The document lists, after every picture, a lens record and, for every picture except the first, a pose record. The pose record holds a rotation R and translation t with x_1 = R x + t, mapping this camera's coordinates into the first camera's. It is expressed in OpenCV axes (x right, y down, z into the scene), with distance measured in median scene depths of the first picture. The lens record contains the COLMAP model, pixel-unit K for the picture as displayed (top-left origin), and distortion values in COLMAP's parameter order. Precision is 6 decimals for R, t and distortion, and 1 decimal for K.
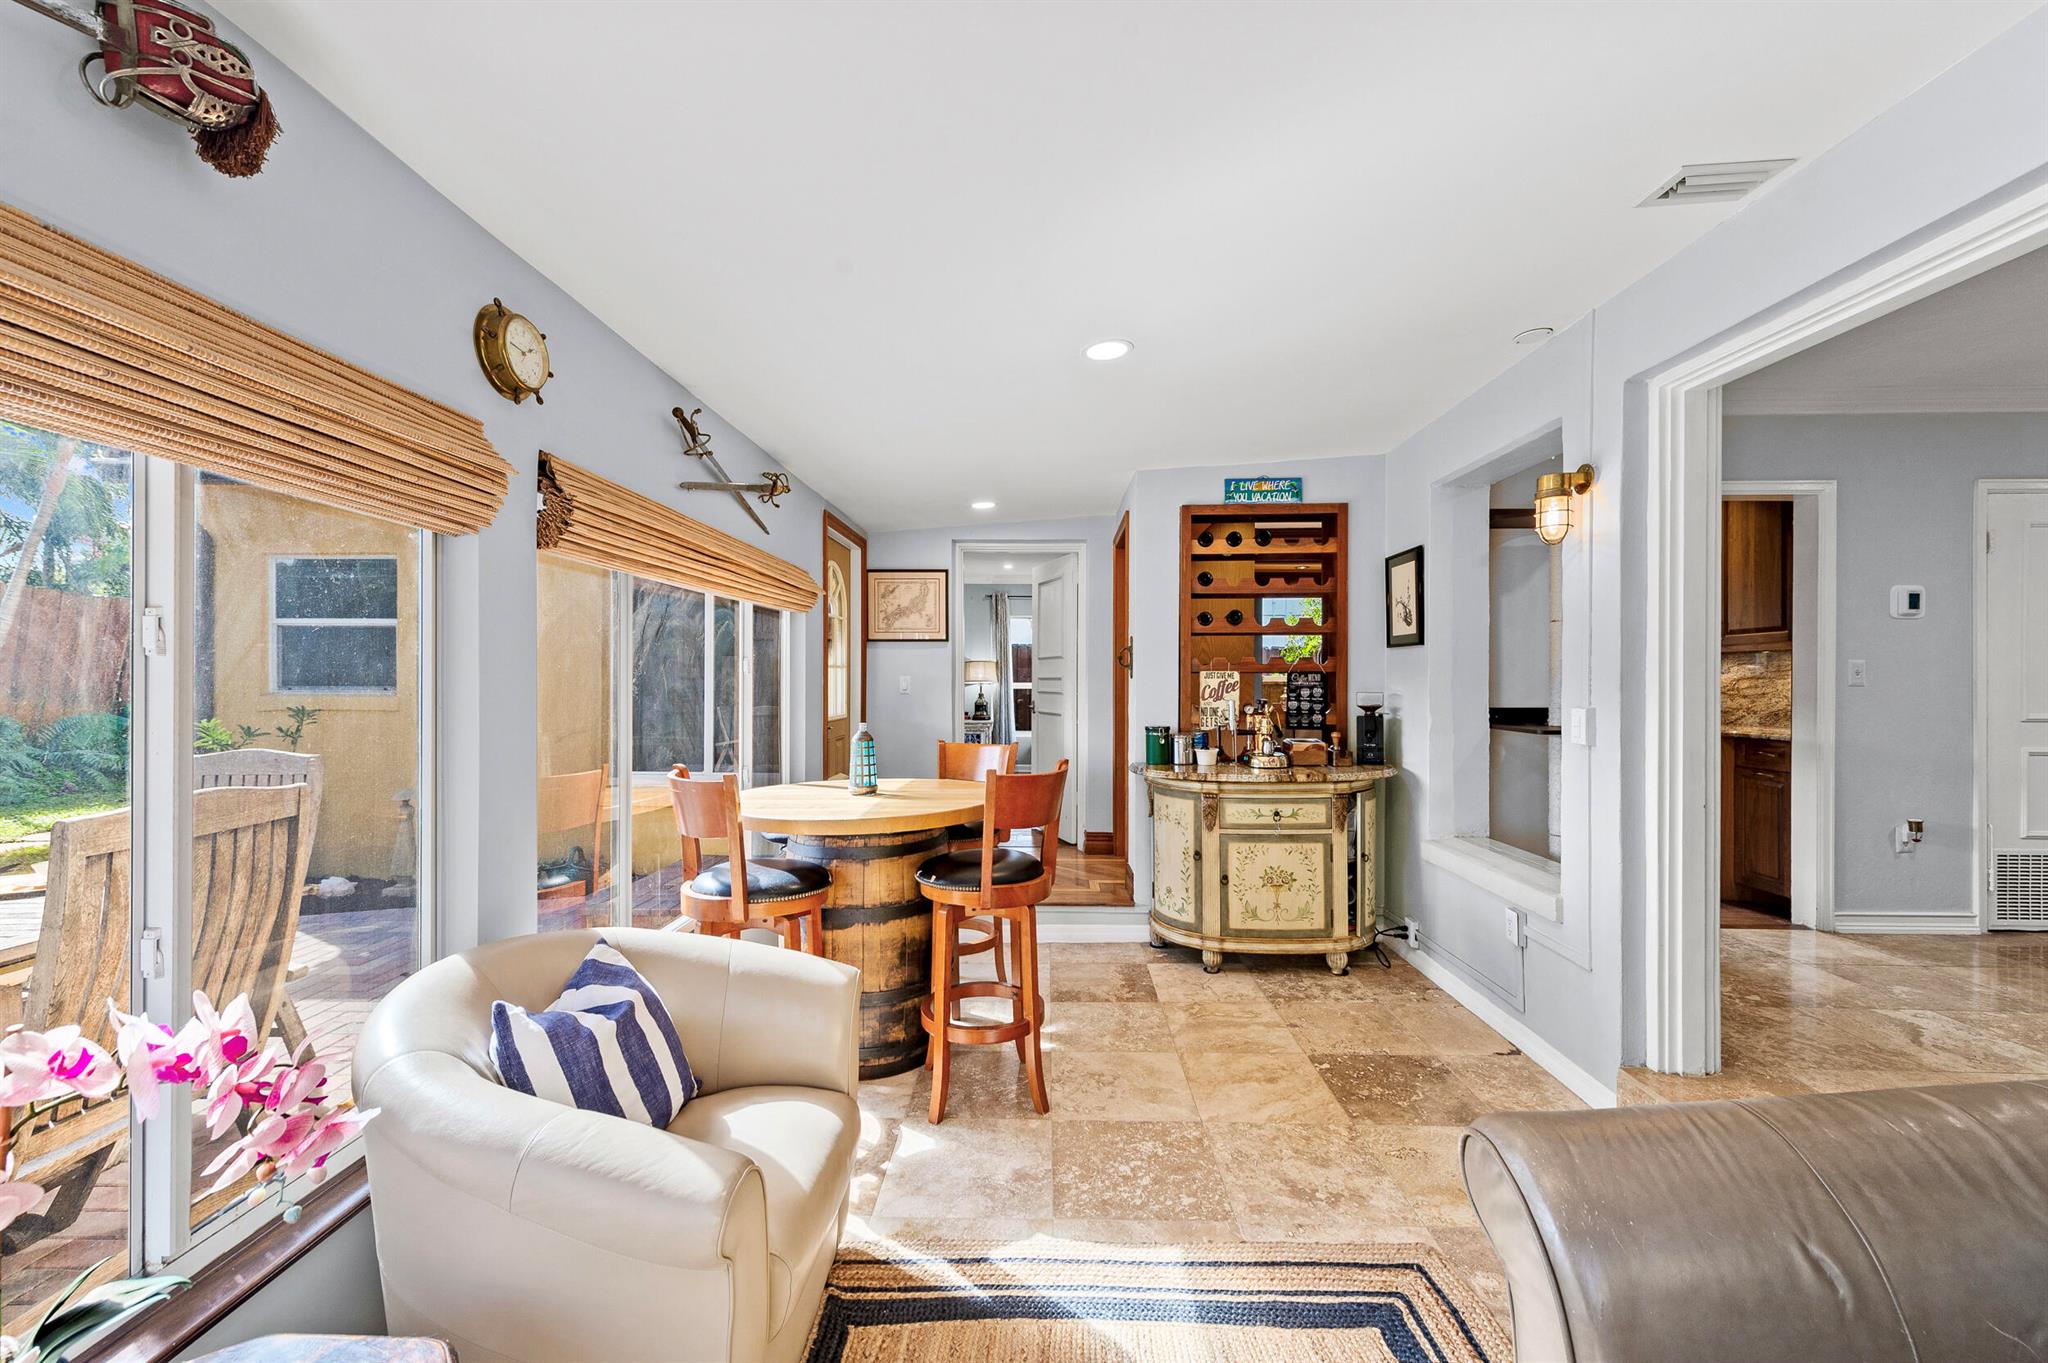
lens RADIAL K [[818.2, 0, 1028.6], [0, 818.2, 678.6], [0, 0, 1]] dist [0.012023, -0.002982]
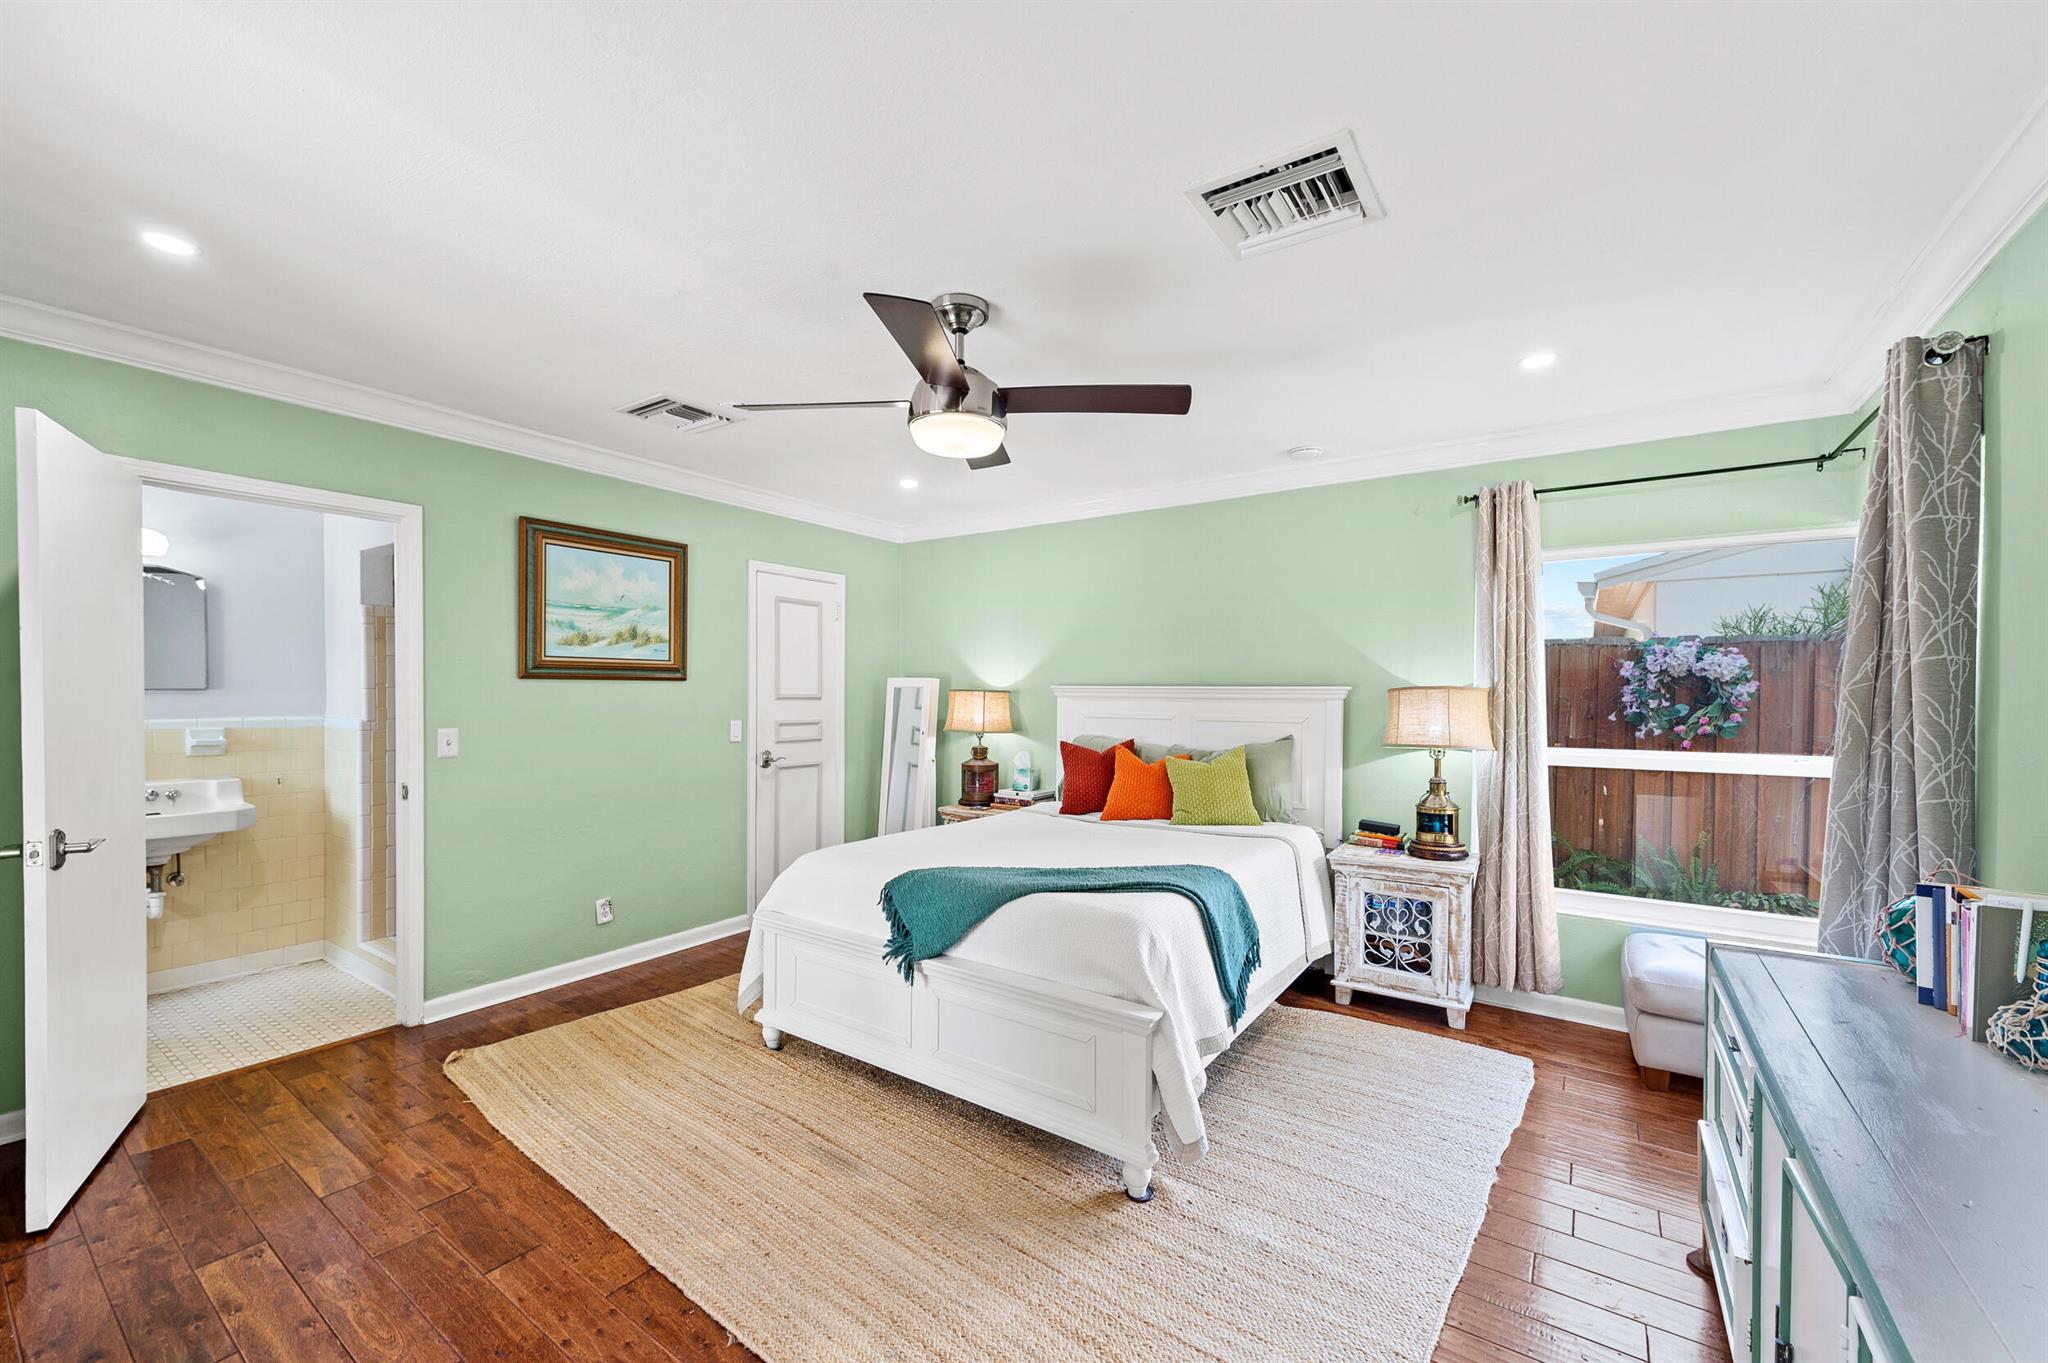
lens RADIAL K [[818.2, 0, 1015.5], [0, 818.2, 697.4], [0, 0, 1]] dist [0.012023, -0.002982]
pose [[0.831359, 0.009032, -0.555663, -0.013554], [-0.006286, 0.999957, 0.006849, -0.018174], [0.555701, -0.002201, 0.831379, 0.602653]]
